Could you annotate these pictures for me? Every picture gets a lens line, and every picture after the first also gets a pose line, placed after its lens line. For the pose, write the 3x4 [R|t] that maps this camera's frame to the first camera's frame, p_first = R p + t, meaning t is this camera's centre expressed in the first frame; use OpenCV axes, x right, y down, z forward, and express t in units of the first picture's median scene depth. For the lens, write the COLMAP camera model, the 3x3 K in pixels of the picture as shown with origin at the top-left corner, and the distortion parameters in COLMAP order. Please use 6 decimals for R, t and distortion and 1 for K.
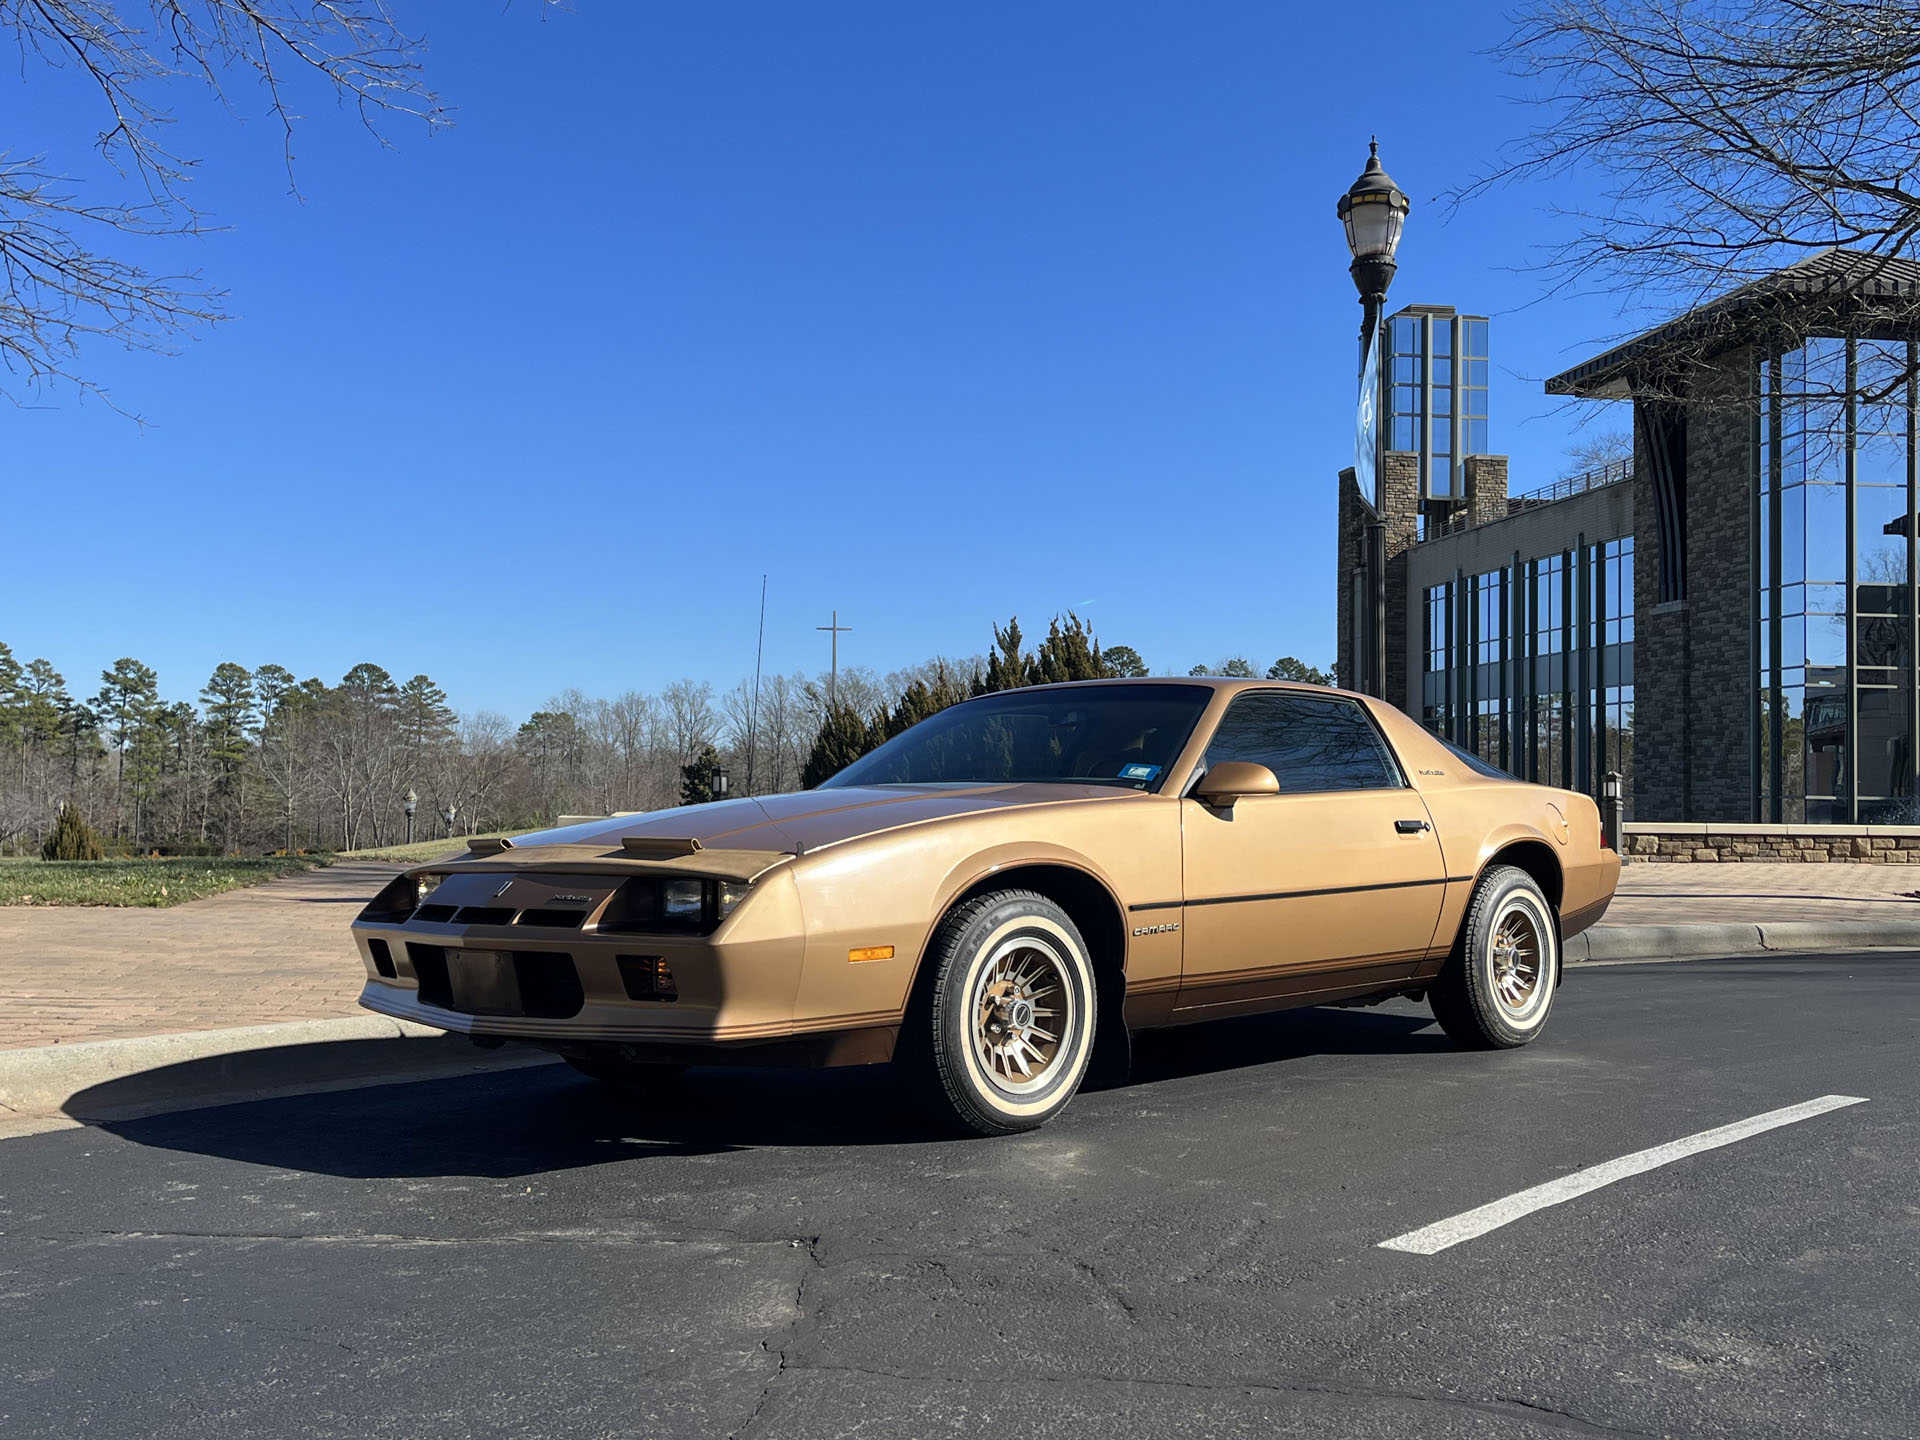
lens RADIAL K [[1824.3, 0, 960.0], [0, 1824.3, 720.0], [0, 0, 1]] dist [0.077725, -0.104416]
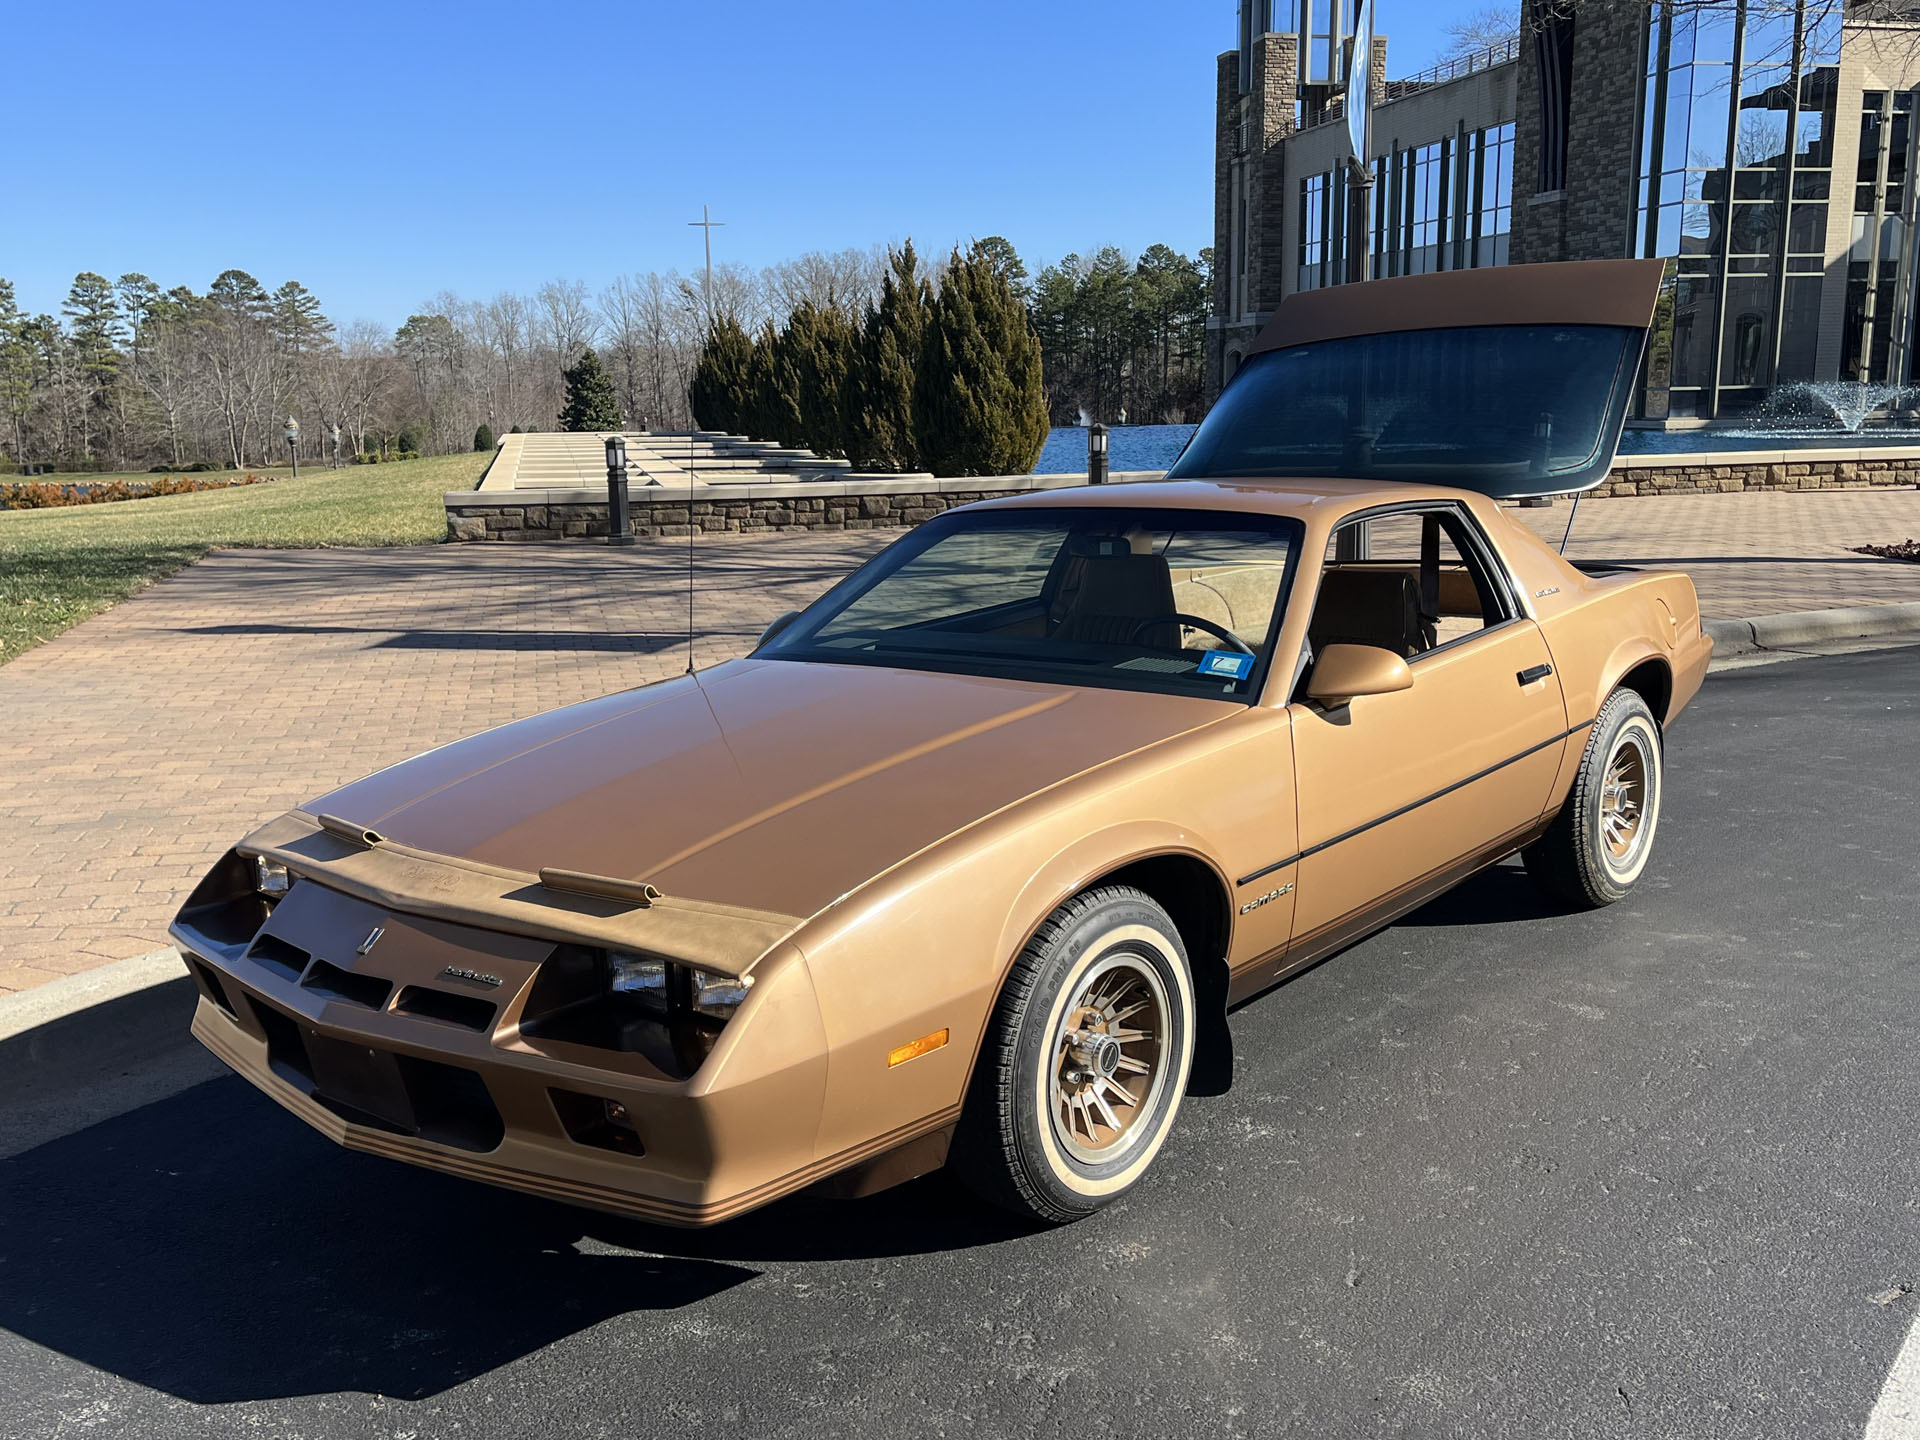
lens RADIAL K [[1734.6, 0, 951.7], [0, 1734.6, 713.0], [0, 0, 1]] dist [0.044606, -0.001105]
pose [[0.997525, -0.039846, 0.057925, -0.014692], [0.025792, 0.973845, 0.225746, -0.030426], [-0.065405, -0.223693, 0.972463, 0.082261]]
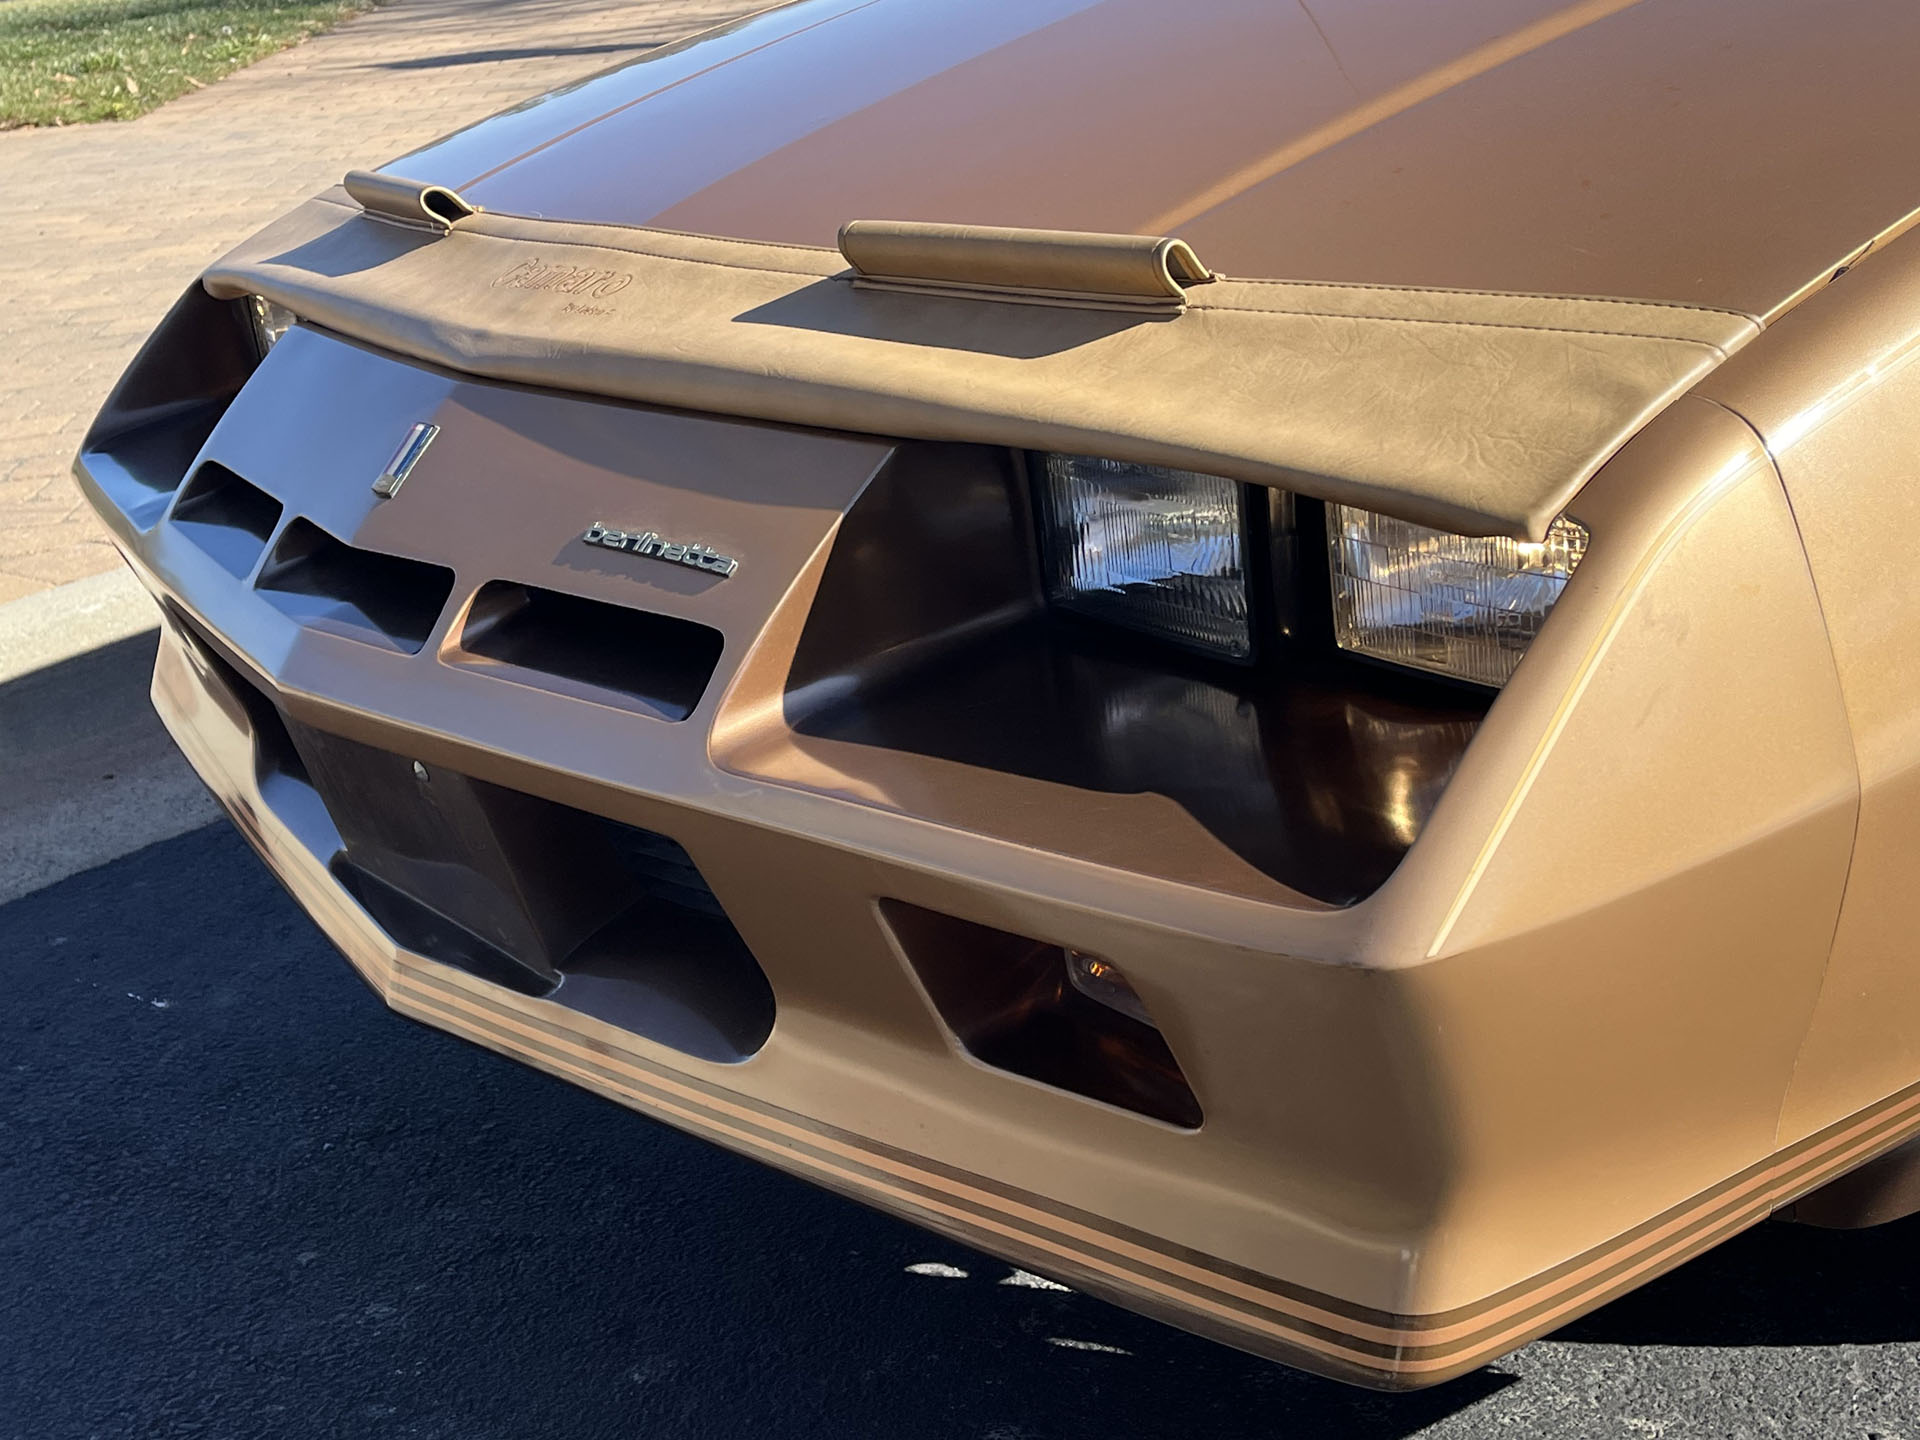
lens RADIAL K [[2475.0, 0, 960.0], [0, 2475.0, 720.0], [0, 0, 1]] dist [-0.001734, -0.008669]
pose [[0.980145, -0.052625, -0.191169, -0.025719], [0.126192, 0.909229, 0.396709, 0.000122], [0.152940, -0.412956, 0.897818, 0.157274]]
